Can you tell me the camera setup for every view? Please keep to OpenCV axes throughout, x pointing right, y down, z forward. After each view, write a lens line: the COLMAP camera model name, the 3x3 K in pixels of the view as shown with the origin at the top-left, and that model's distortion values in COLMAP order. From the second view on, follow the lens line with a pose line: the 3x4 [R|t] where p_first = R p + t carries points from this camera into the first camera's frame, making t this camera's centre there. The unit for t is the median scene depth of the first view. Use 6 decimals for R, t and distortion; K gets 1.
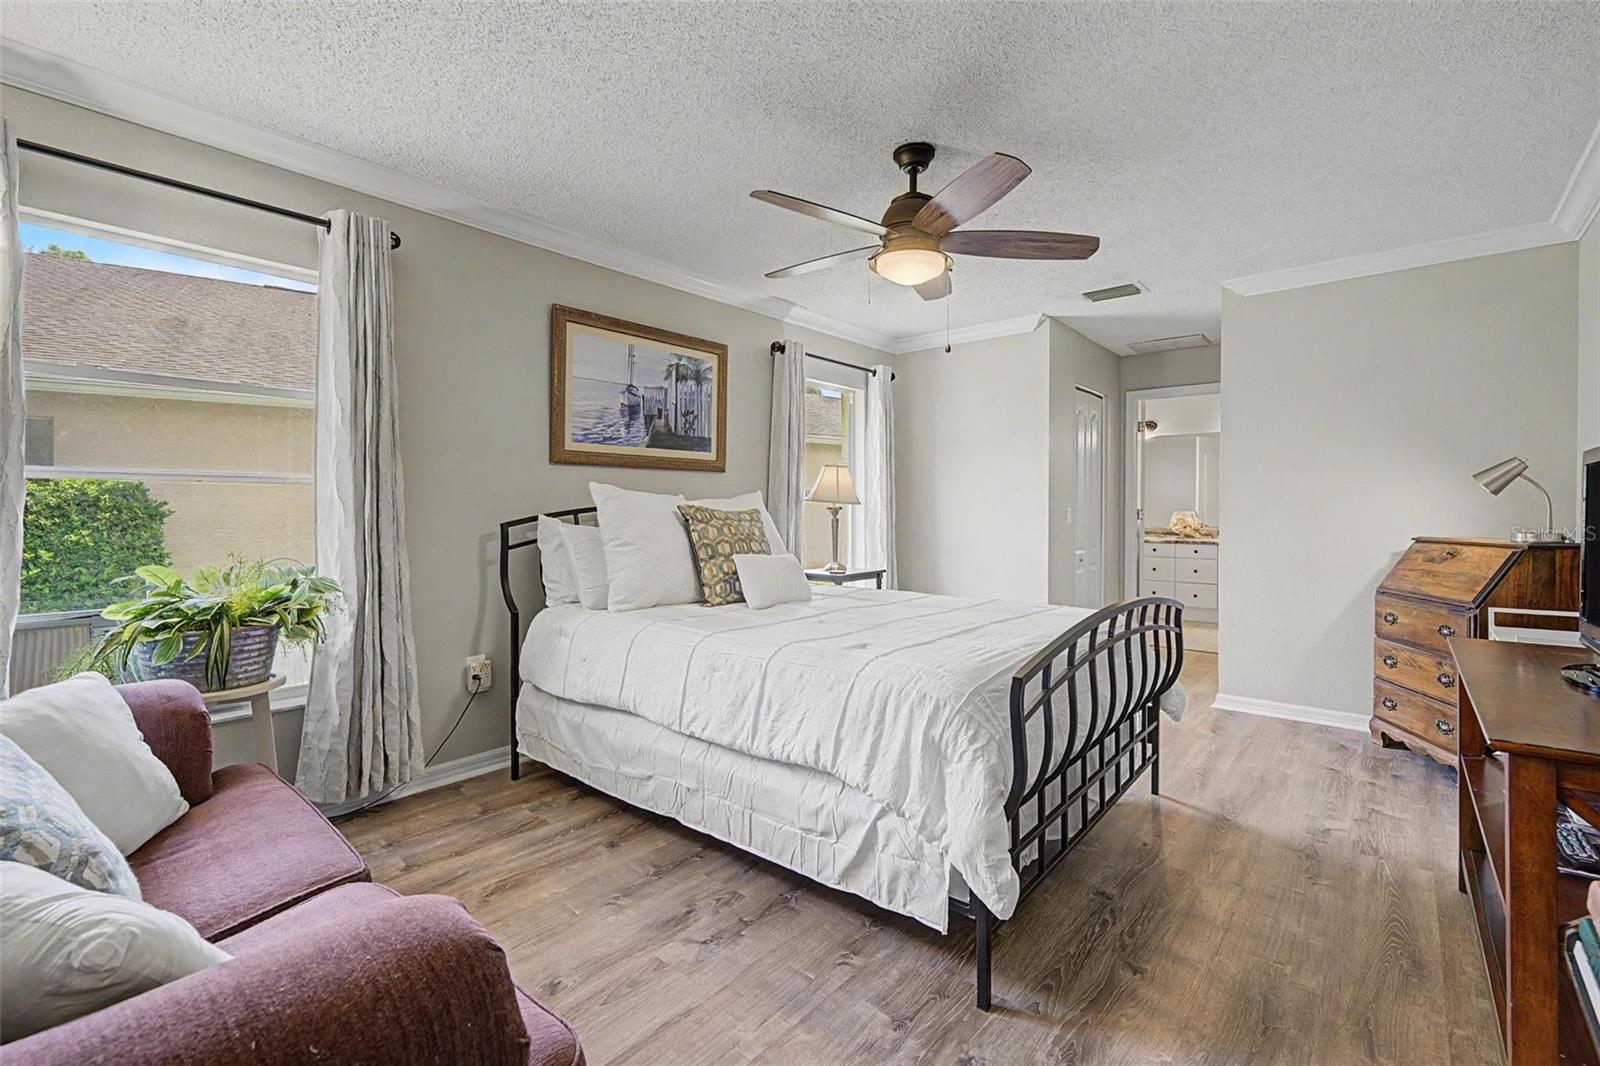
lens RADIAL K [[710.9, 0, 800.4], [0, 710.9, 514.6], [0, 0, 1]] dist [0.000838, 0.000722]
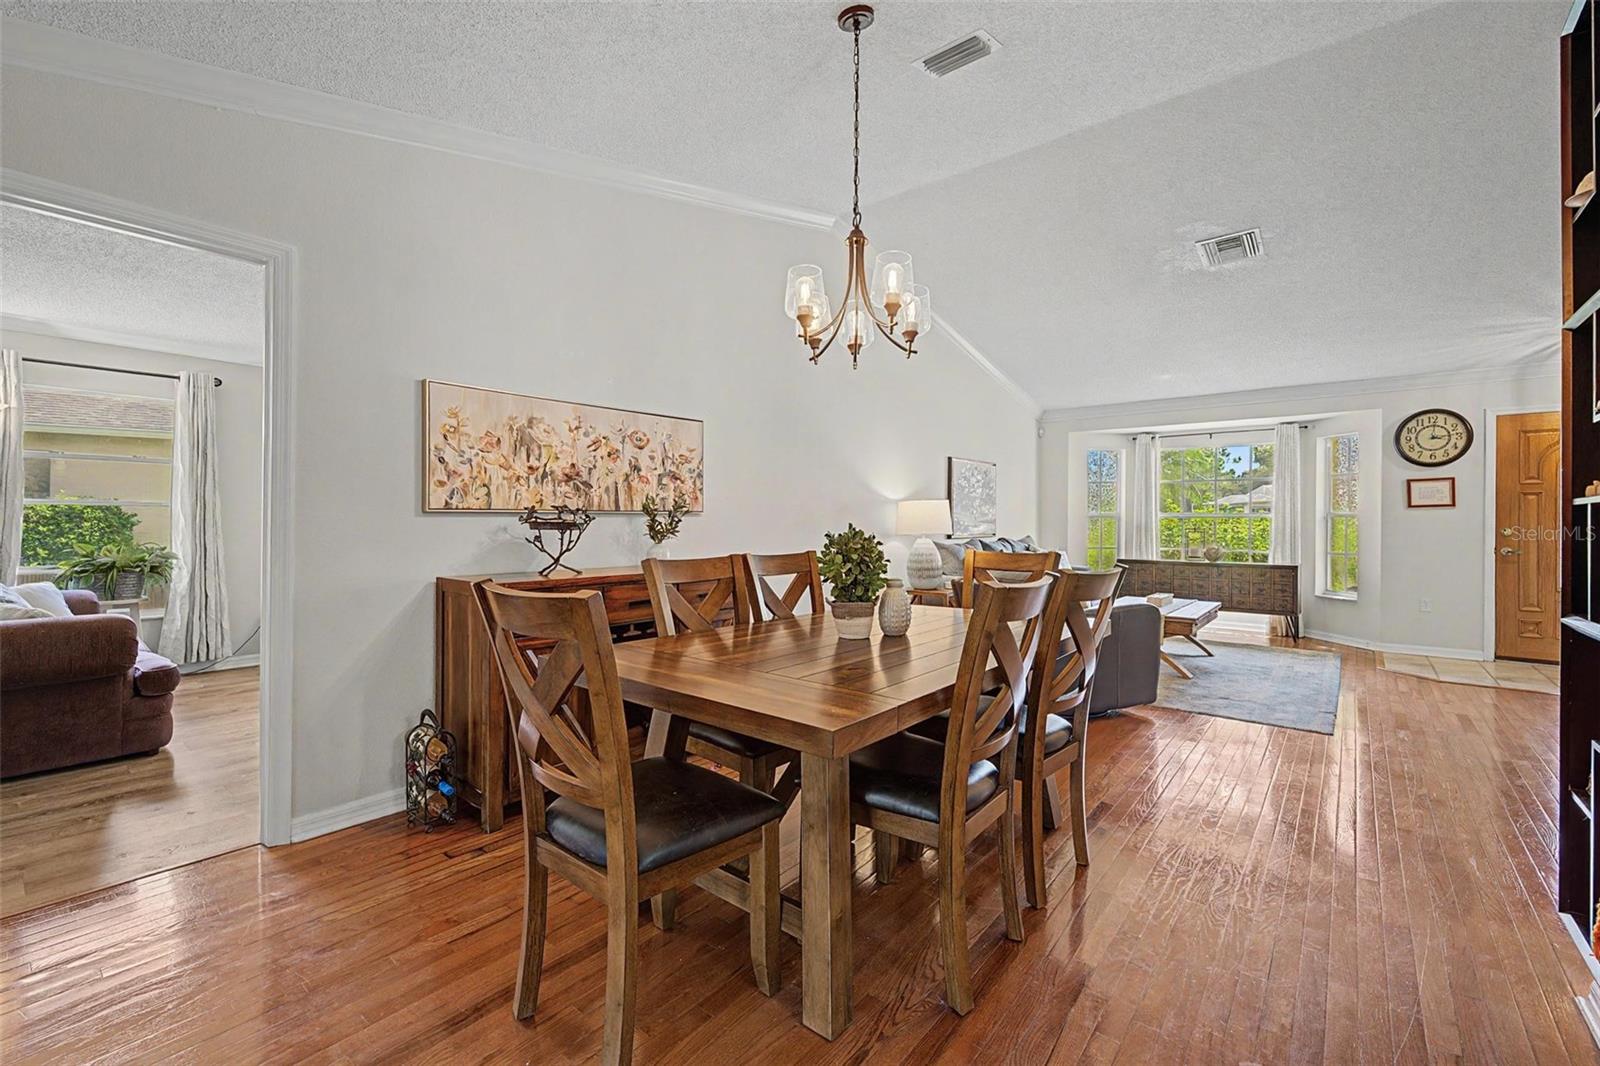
lens RADIAL K [[681.8, 0, 798.1], [0, 681.8, 518.0], [0, 0, 1]] dist [0.002824, -0.000183]
pose [[0.999901, 0.001243, 0.014006, 1.024960], [-0.001069, 0.999923, -0.012380, 0.011697], [-0.014020, 0.012364, 0.999825, -0.921338]]
